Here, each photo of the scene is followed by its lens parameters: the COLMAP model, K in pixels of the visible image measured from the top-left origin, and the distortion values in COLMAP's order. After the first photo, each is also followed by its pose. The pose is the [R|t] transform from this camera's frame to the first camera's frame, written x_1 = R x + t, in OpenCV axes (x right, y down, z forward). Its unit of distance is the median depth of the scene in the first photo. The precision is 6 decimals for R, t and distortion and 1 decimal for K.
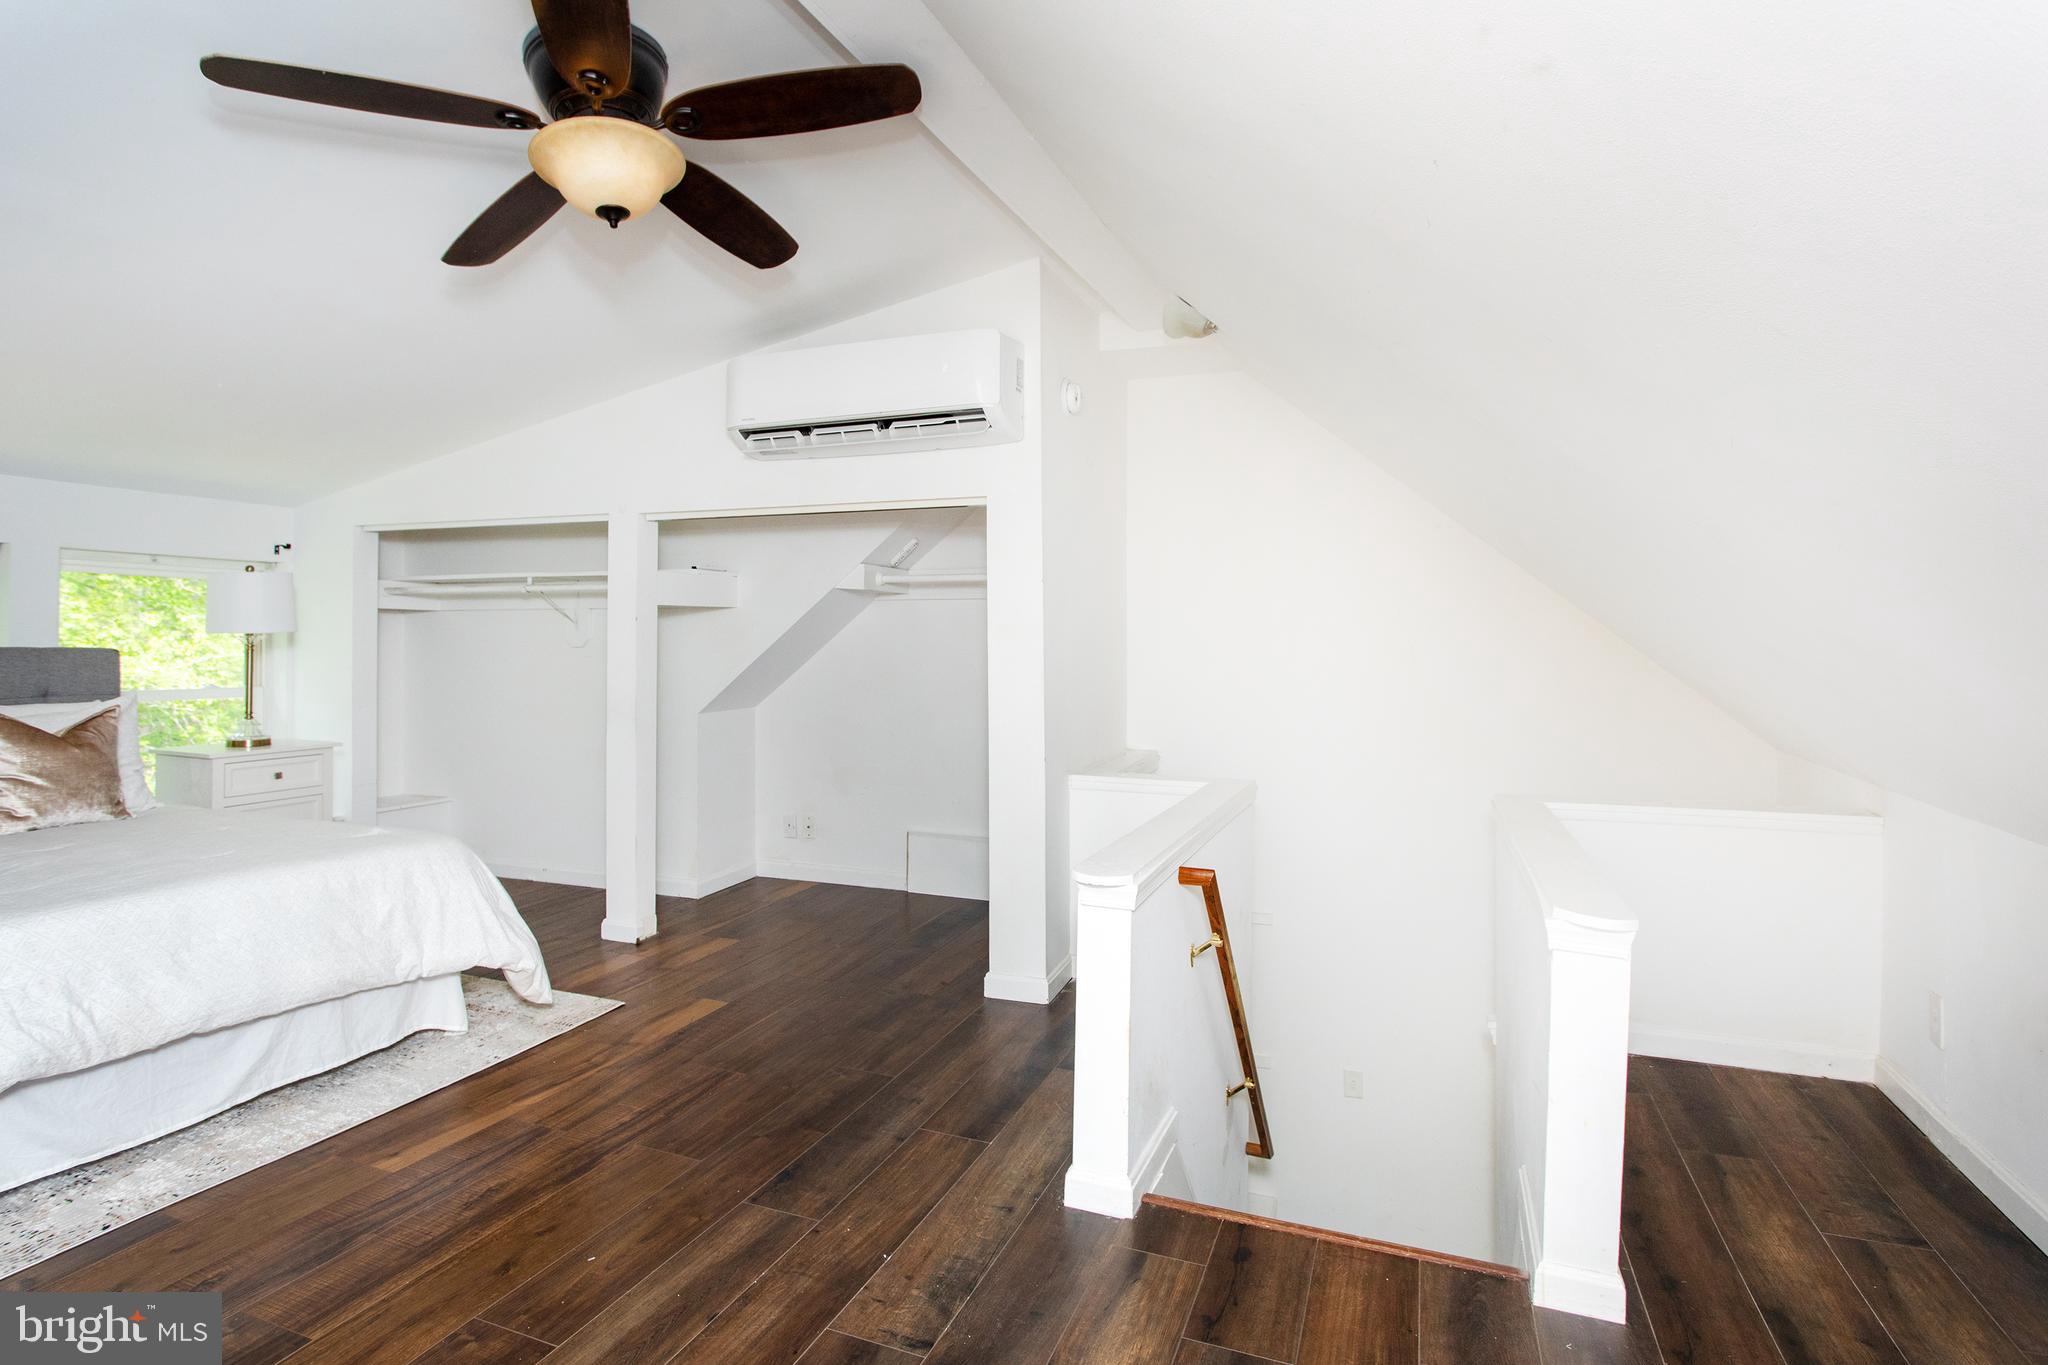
lens RADIAL K [[1057.3, 0, 1008.0], [0, 1057.3, 677.8], [0, 0, 1]] dist [0.000095, 0.001818]
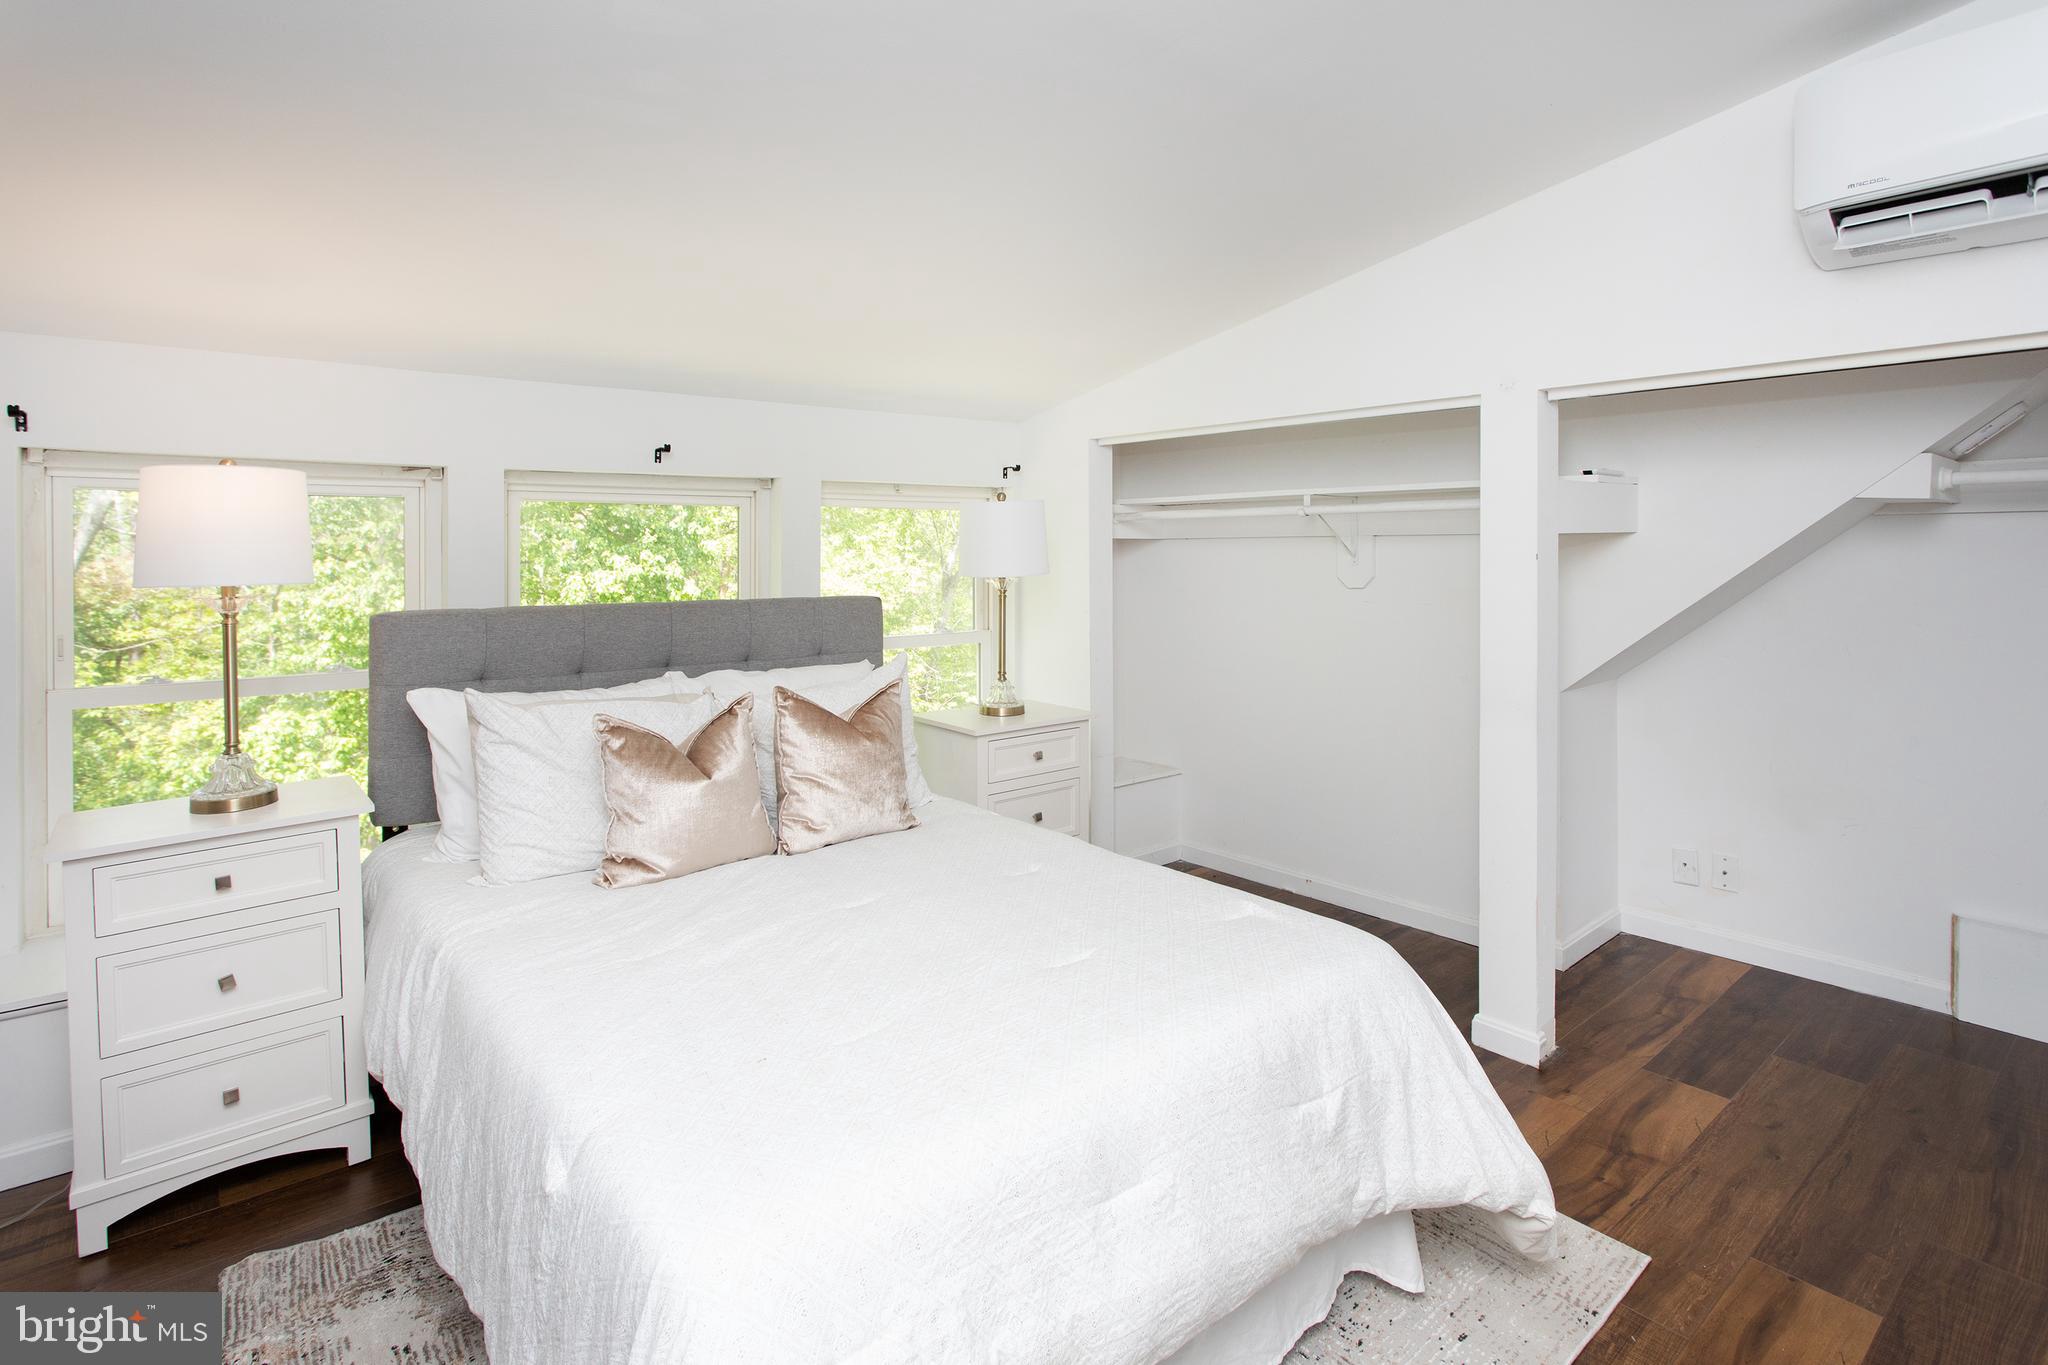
lens RADIAL K [[1109.5, 0, 1025.5], [0, 1109.5, 677.5], [0, 0, 1]] dist [-0.017059, -0.000993]
pose [[0.873261, 0.045533, -0.485120, -0.293933], [-0.007794, 0.996802, 0.079529, -0.033974], [0.487190, -0.065668, 0.870823, 0.266913]]
